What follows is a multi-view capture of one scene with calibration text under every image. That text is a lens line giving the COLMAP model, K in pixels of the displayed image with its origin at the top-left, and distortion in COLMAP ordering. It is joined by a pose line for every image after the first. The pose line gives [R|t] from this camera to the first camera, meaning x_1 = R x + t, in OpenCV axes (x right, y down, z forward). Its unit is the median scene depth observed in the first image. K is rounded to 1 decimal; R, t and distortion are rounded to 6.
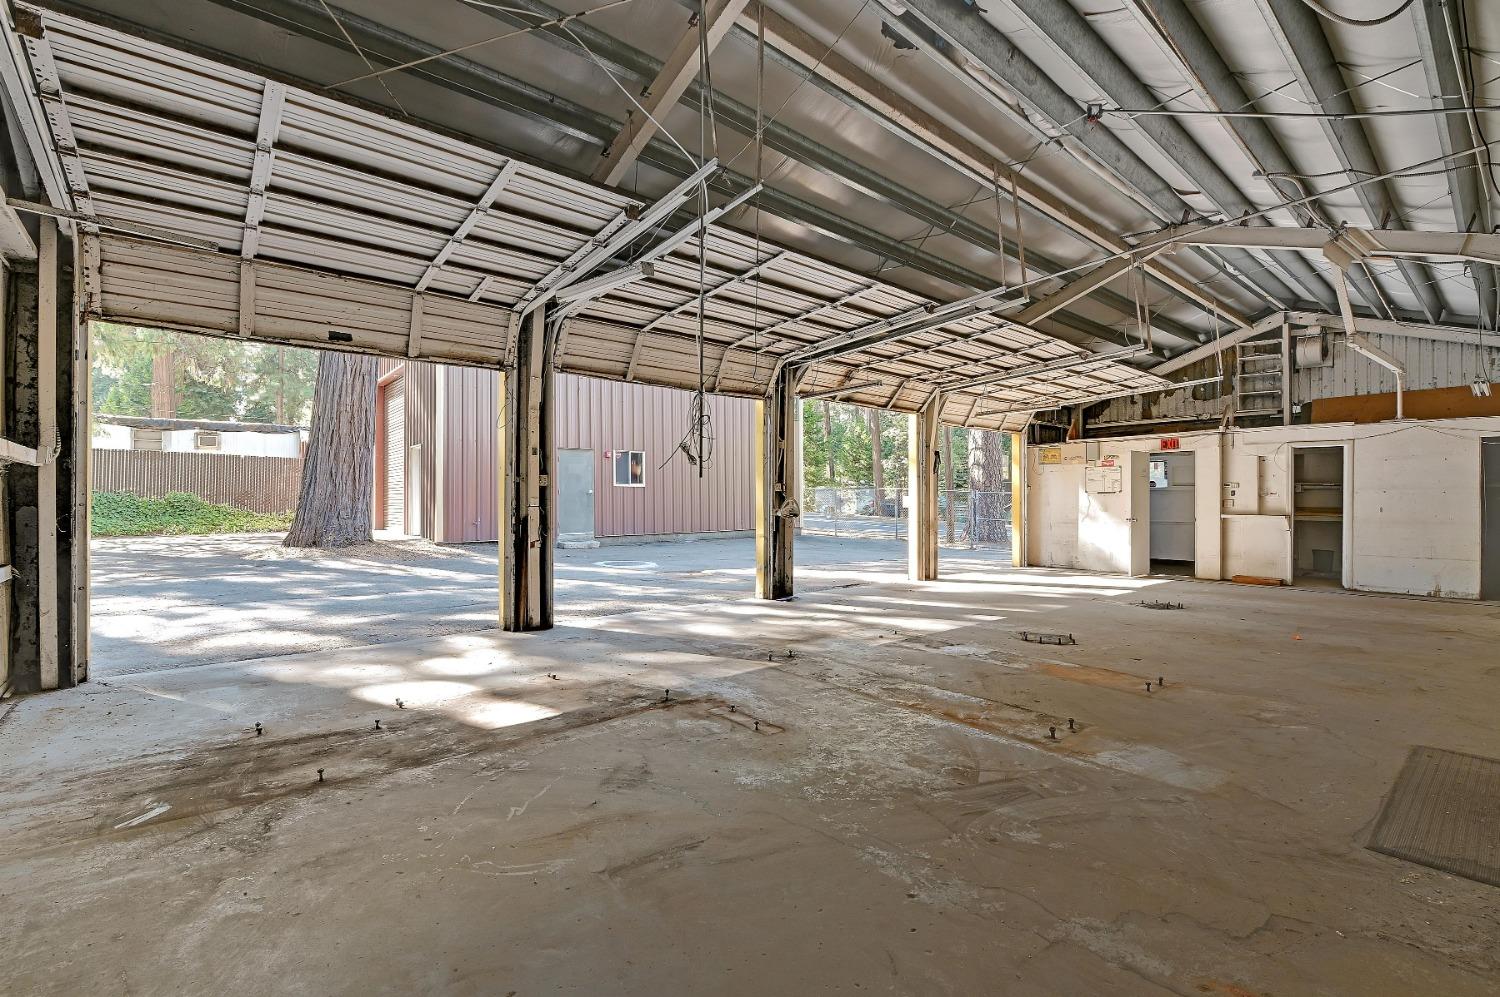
lens RADIAL K [[652.4, 0, 747.9], [0, 652.4, 498.6], [0, 0, 1]] dist [0.000911, -0.001772]
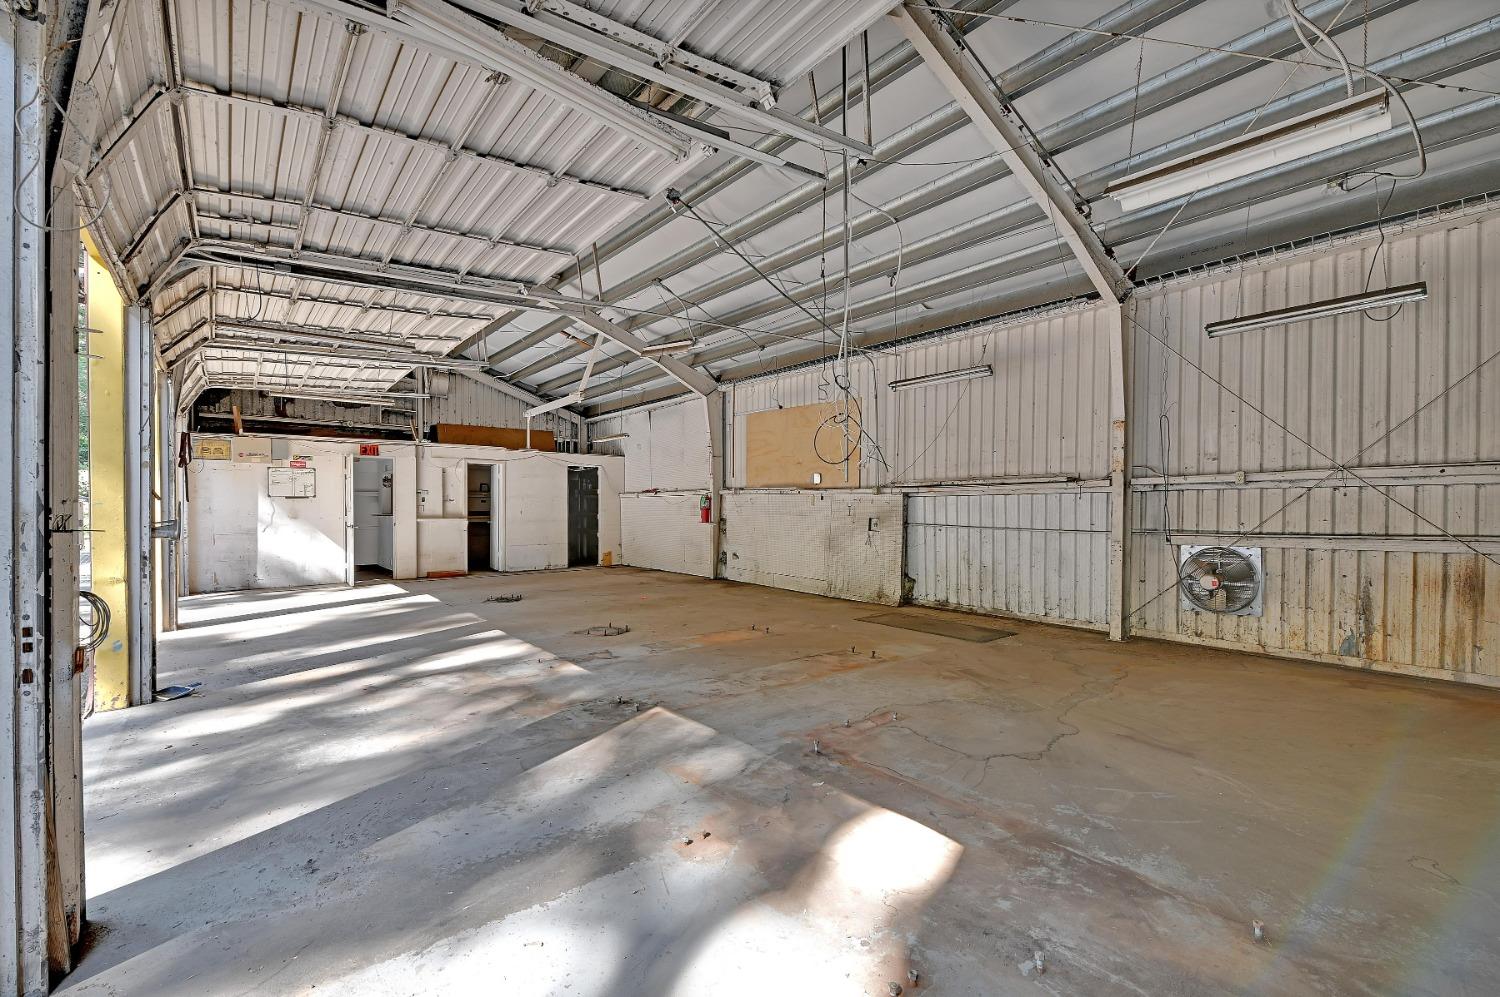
lens RADIAL K [[652.4, 0, 746.5], [0, 652.4, 505.9], [0, 0, 1]] dist [0.000911, -0.001772]
pose [[0.030289, -0.002654, 0.999538, -0.807652], [-0.001139, 0.999996, 0.002690, -0.001882], [-0.999541, -0.001220, 0.030286, 0.913265]]
